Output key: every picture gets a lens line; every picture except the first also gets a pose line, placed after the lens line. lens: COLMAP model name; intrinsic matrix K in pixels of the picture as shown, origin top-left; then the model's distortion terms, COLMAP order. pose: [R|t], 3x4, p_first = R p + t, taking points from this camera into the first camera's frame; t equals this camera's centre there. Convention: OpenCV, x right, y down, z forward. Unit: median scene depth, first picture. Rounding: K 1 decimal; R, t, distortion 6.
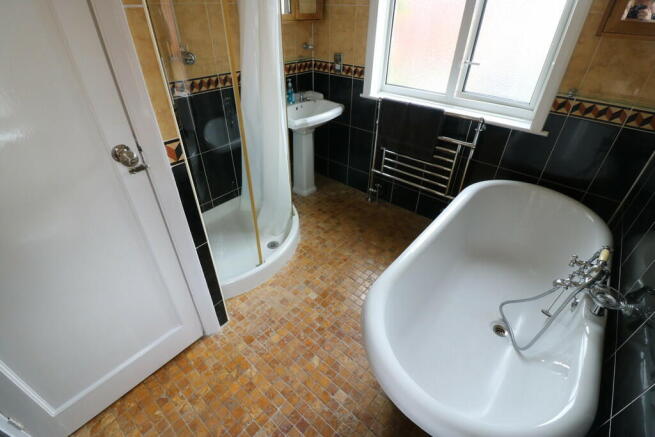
lens RADIAL K [[301.9, 0, 323.5], [0, 301.9, 216.2], [0, 0, 1]] dist [-0.011390, -0.005435]
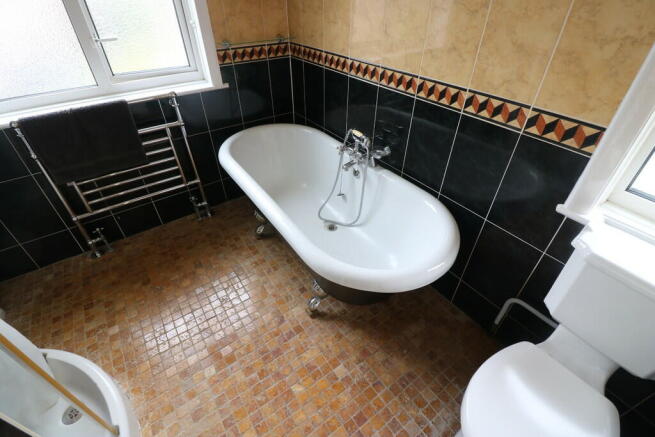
lens RADIAL K [[301.9, 0, 324.5], [0, 301.9, 217.9], [0, 0, 1]] dist [-0.011390, -0.005435]
pose [[0.239631, -0.612911, 0.752939, -0.278739], [0.559186, 0.721111, 0.409036, -0.149341], [-0.793655, 0.323015, 0.515532, 0.249205]]
